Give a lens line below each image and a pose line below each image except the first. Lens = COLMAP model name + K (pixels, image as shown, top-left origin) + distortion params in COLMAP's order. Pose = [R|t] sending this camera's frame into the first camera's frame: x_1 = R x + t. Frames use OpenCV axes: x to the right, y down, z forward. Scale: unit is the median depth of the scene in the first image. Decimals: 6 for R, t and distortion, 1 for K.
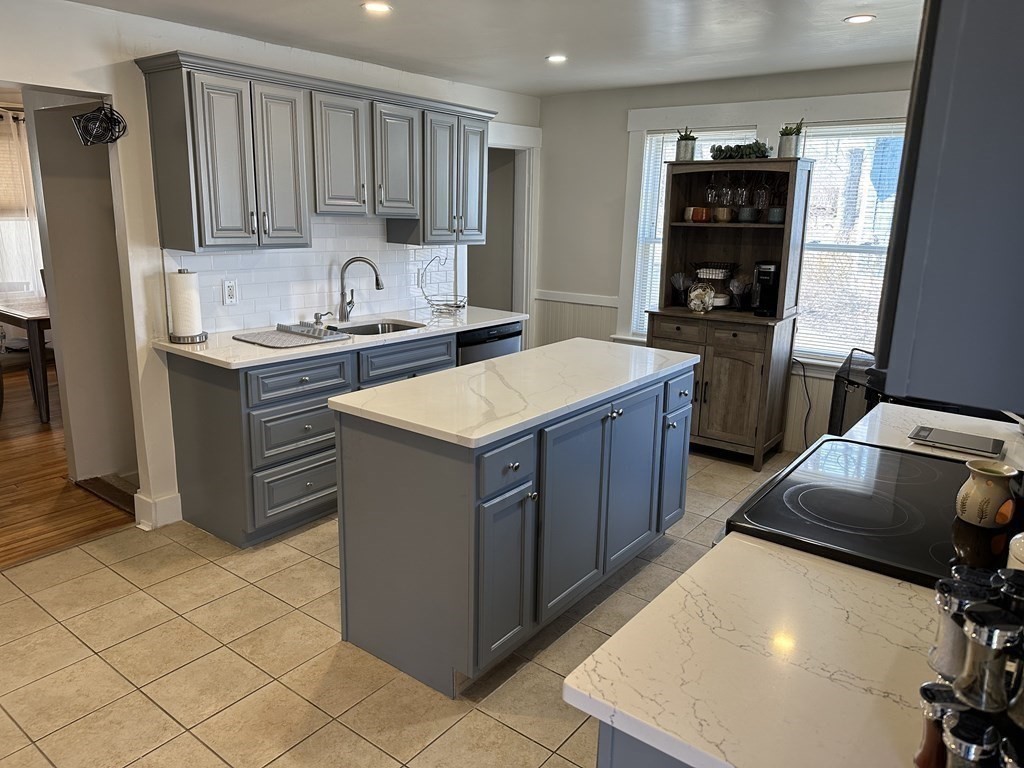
lens RADIAL K [[722.9, 0, 511.9], [0, 722.9, 382.1], [0, 0, 1]] dist [0.000786, -0.000905]
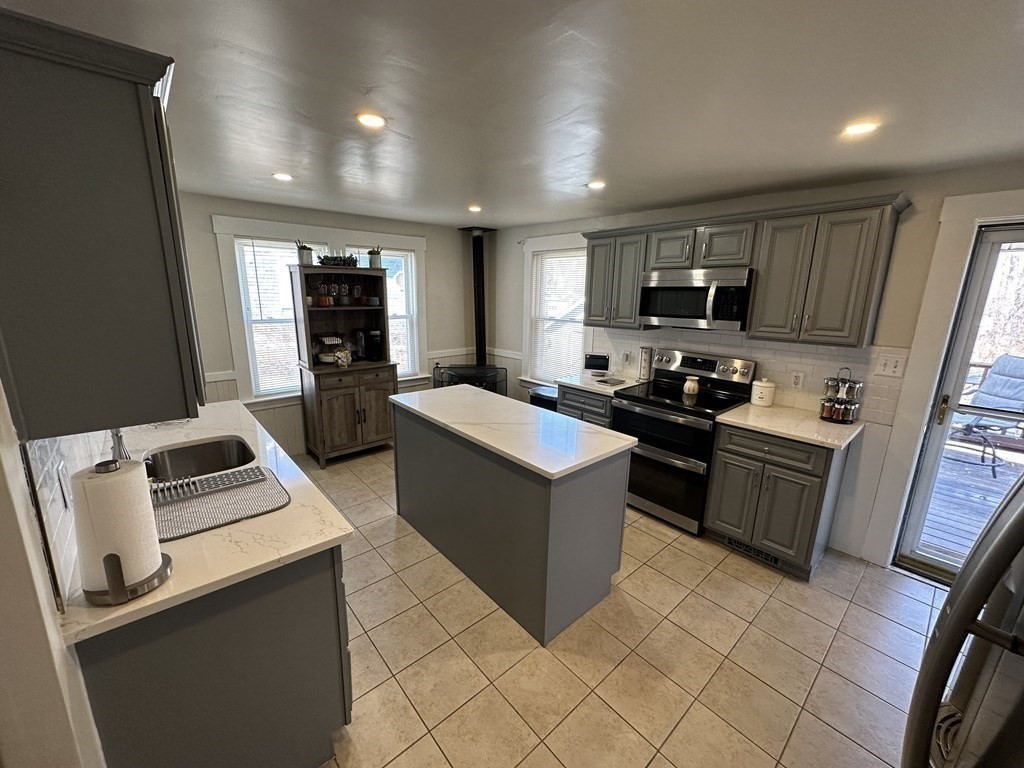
lens RADIAL K [[409.5, 0, 512.3], [0, 409.5, 382.5], [0, 0, 1]] dist [-0.002297, -0.000051]
pose [[0.189912, -0.232608, 0.953848, -0.503075], [0.215536, 0.957707, 0.190636, -0.154825], [-0.957851, 0.169384, 0.232016, 0.479641]]
